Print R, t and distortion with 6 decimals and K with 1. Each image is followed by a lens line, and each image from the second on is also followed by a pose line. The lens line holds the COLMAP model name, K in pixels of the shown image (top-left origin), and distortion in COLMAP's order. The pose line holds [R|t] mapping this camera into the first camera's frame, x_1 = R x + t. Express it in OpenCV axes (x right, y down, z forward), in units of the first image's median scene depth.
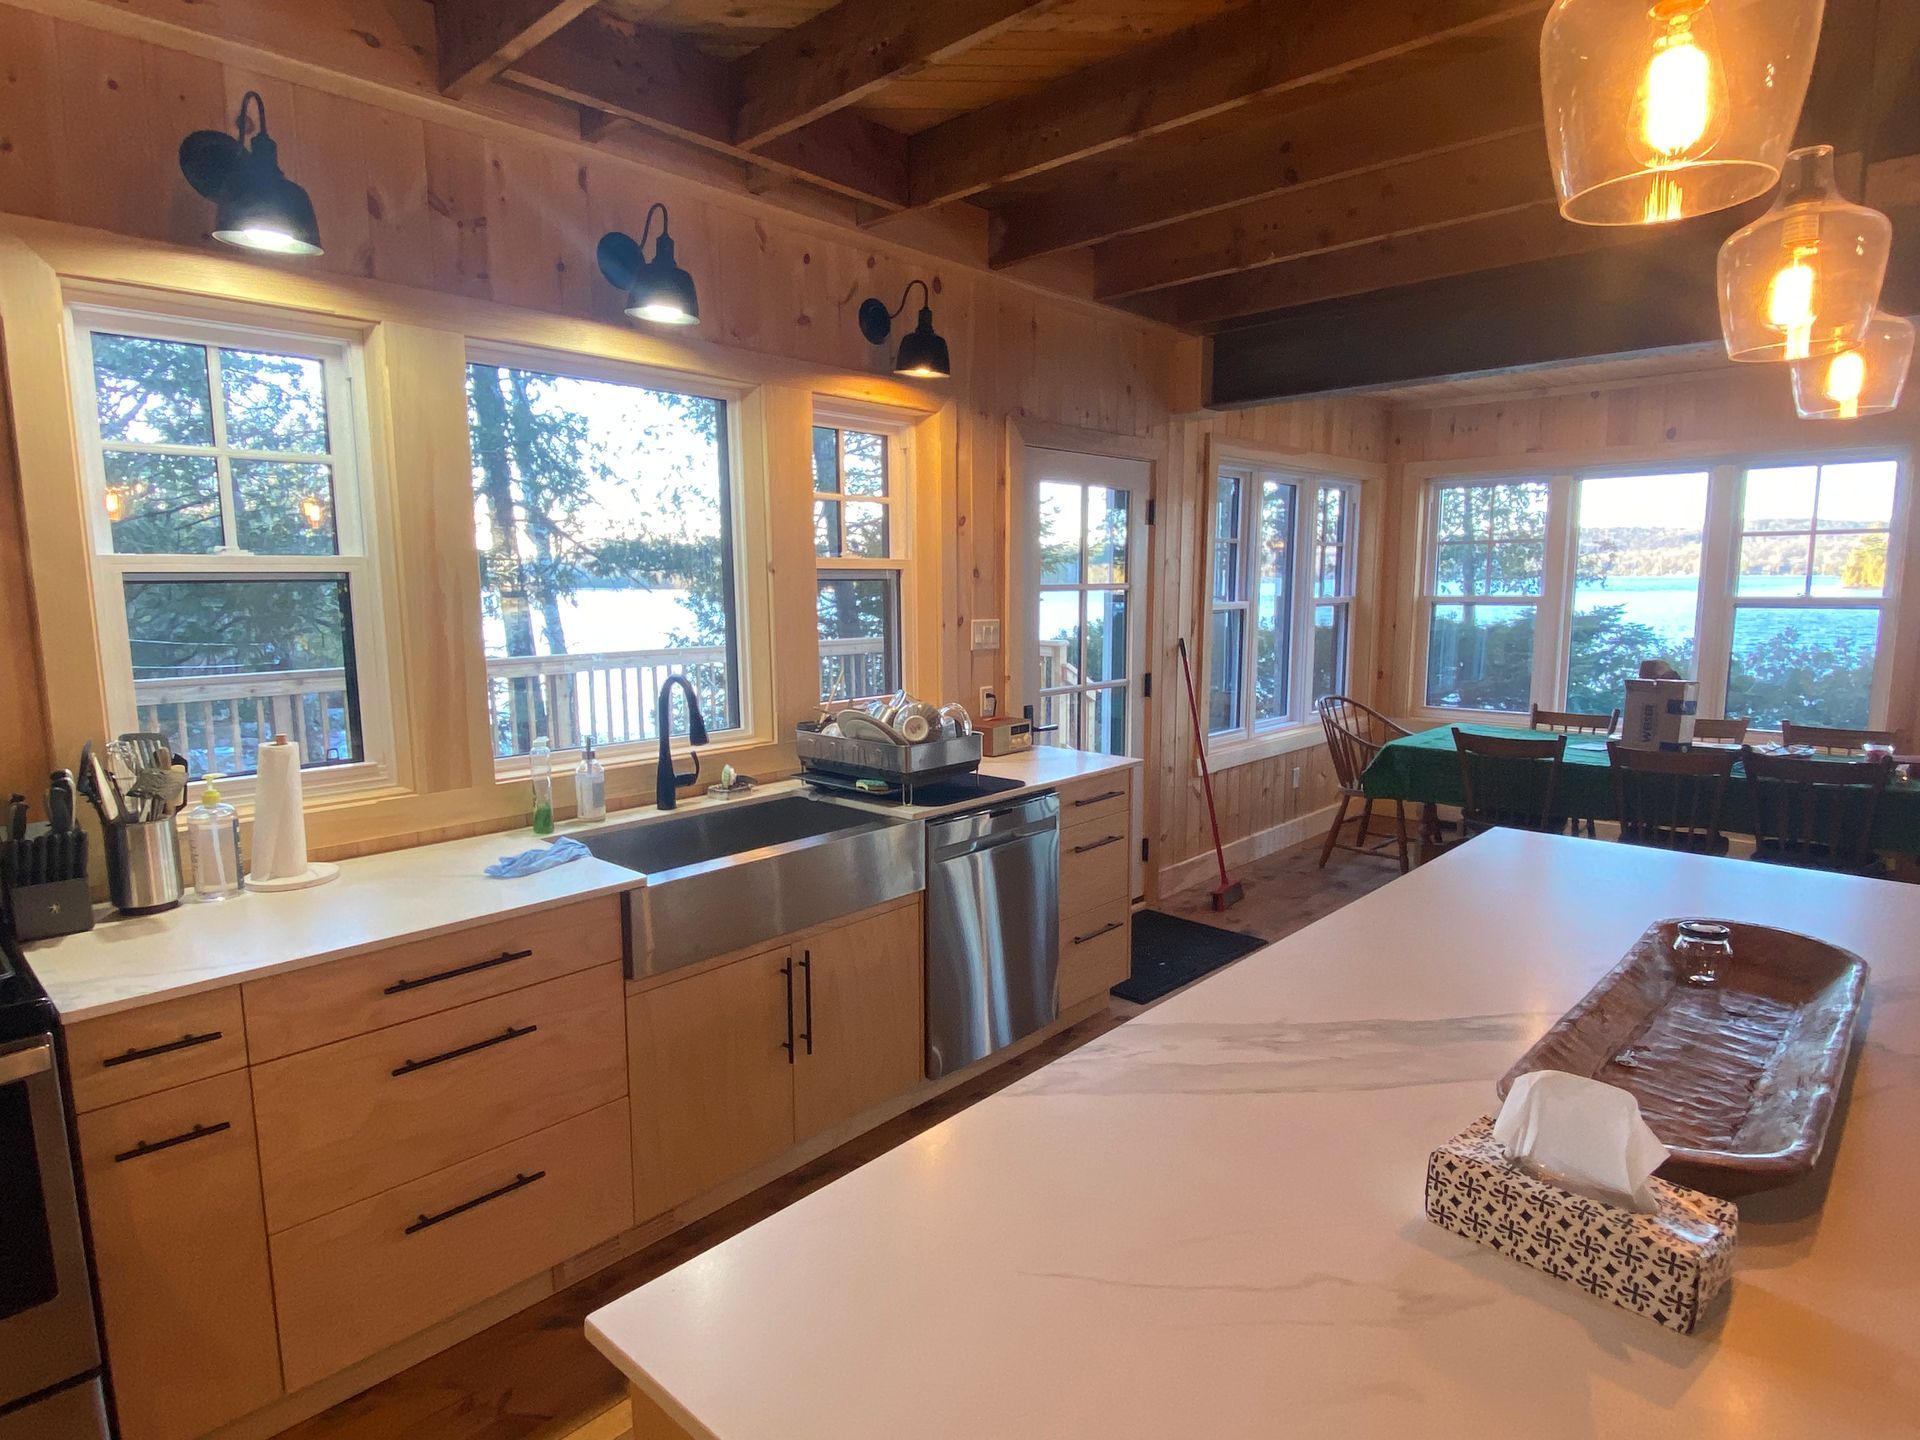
lens RADIAL K [[1086.6, 0, 987.4], [0, 1086.6, 739.7], [0, 0, 1]] dist [0.032315, -0.000811]
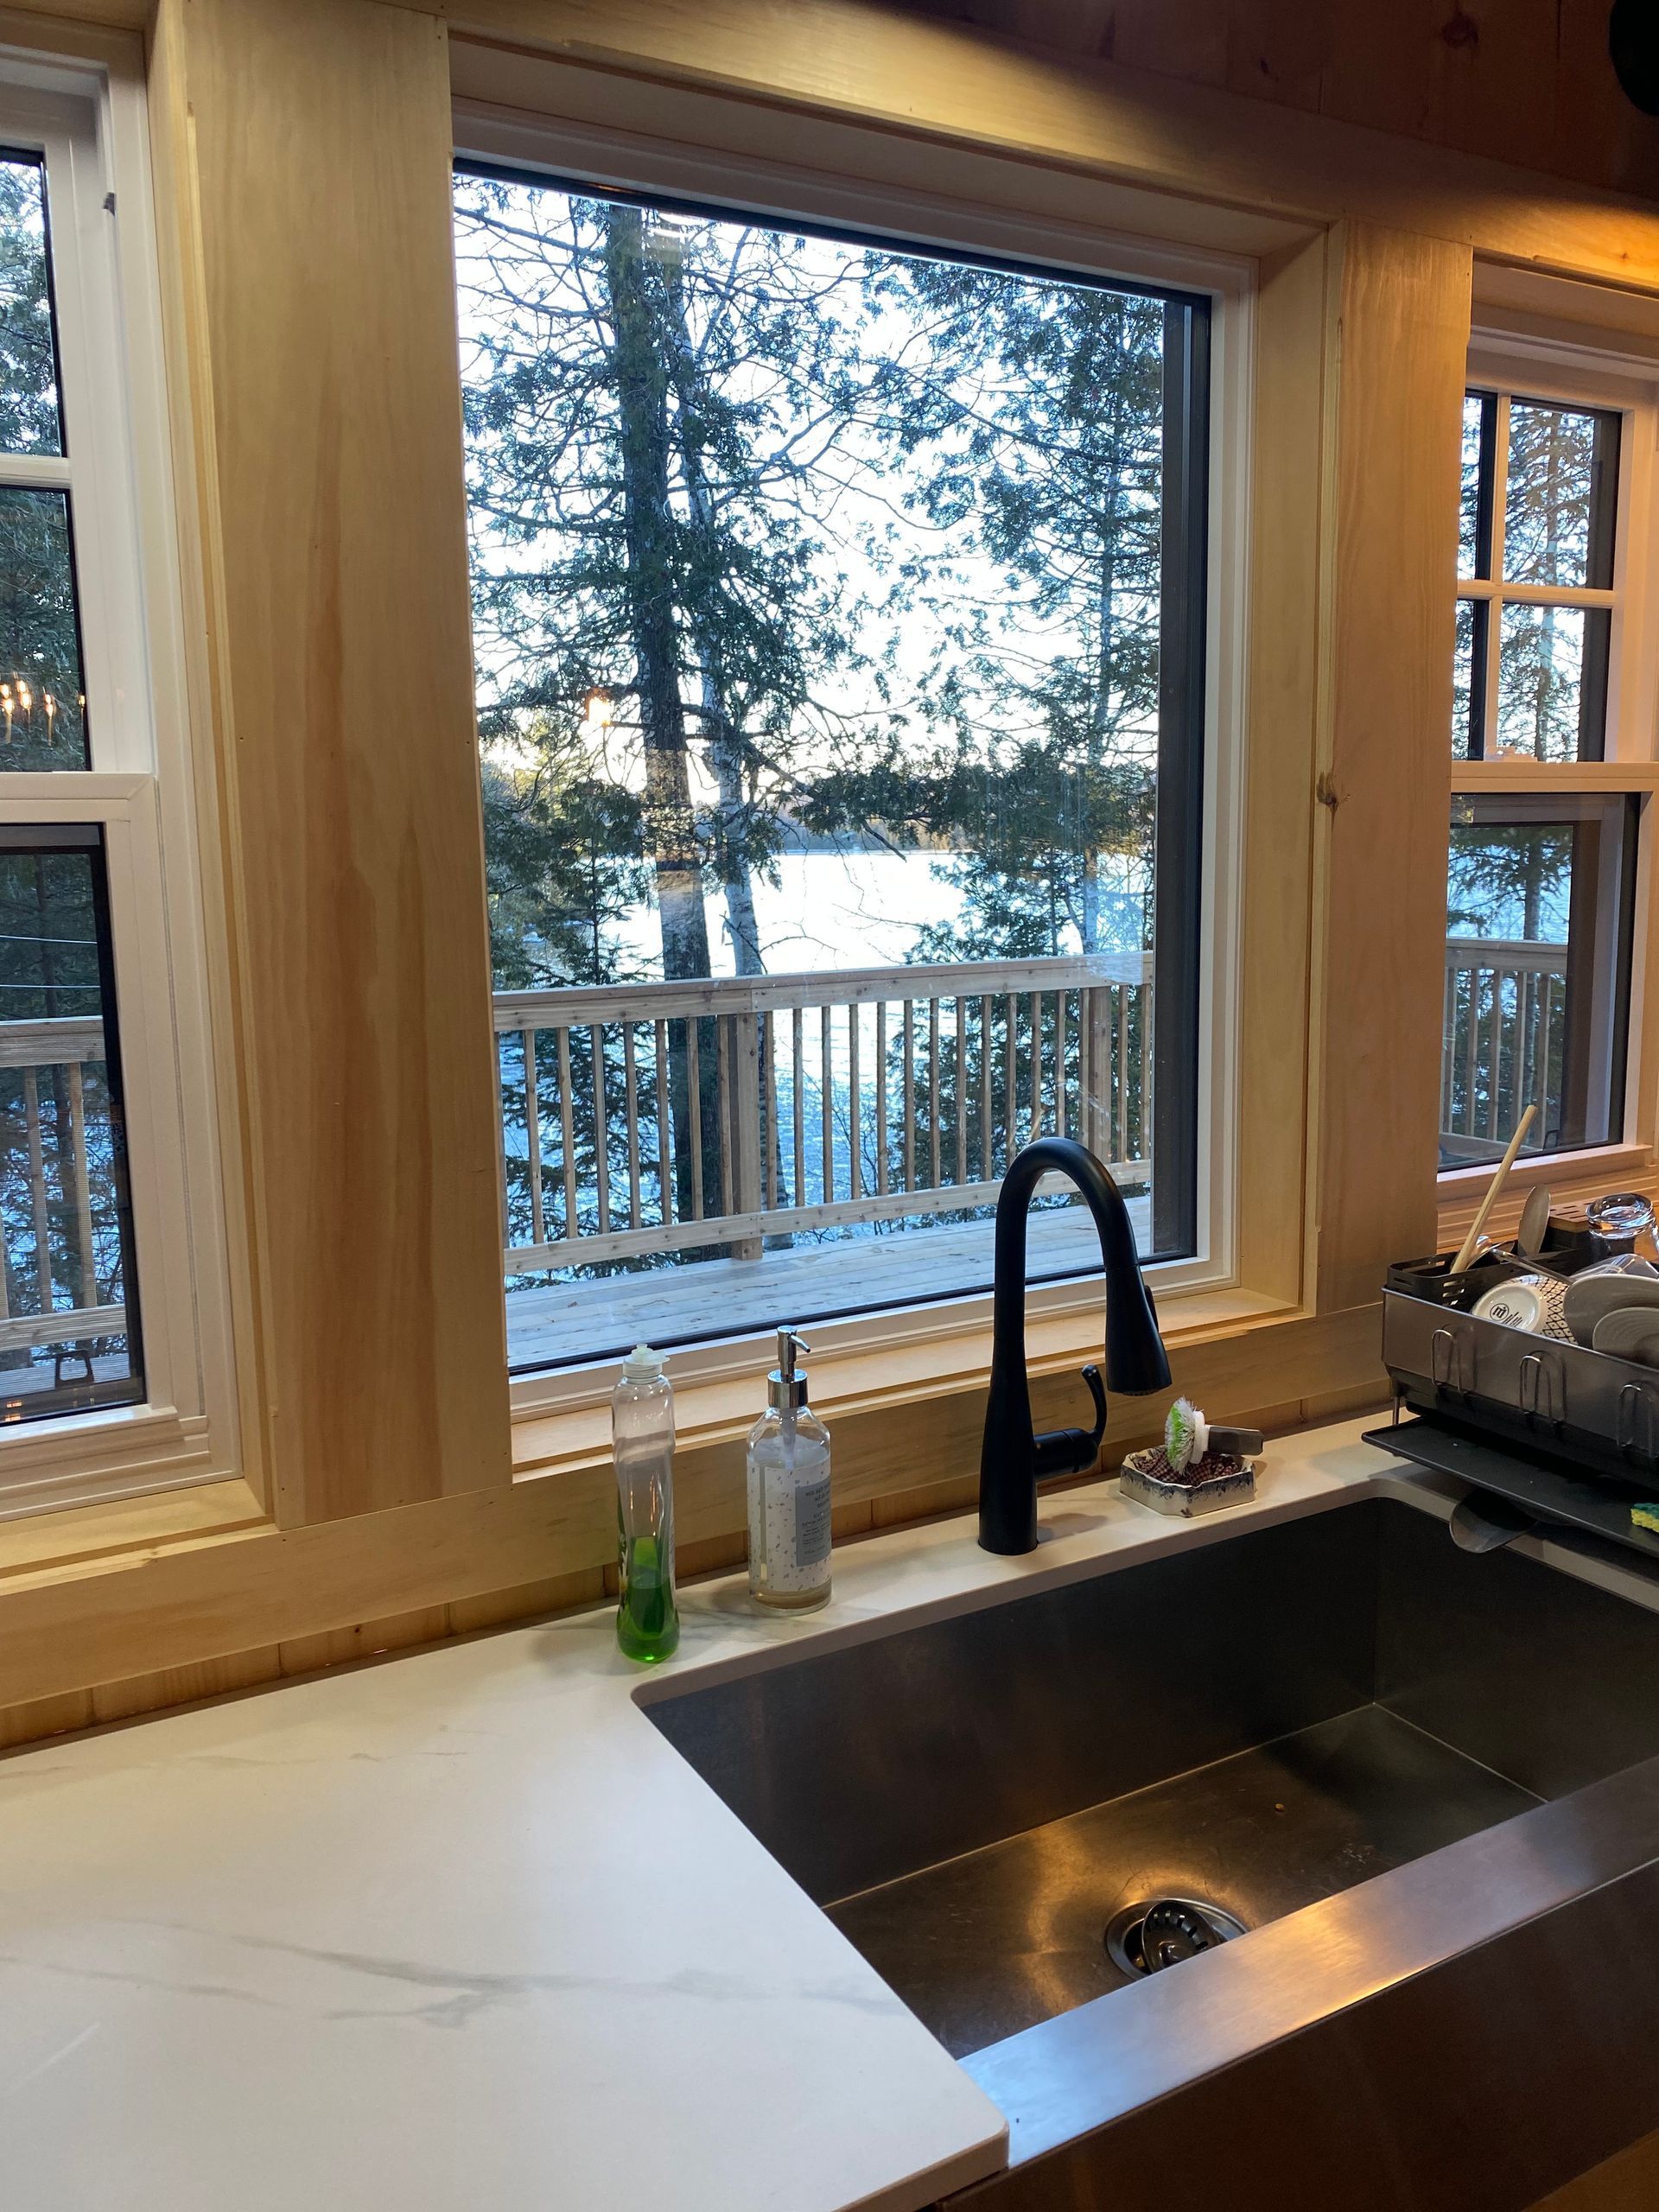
lens RADIAL K [[1704.9, 0, 829.5], [0, 1704.9, 1106.0], [0, 0, 1]] dist [0.097309, -0.095793]
pose [[0.946650, 0.040487, -0.319710, -0.074754], [-0.036447, 0.999162, 0.018611, -0.029774], [0.320196, -0.005966, 0.947333, 0.200370]]
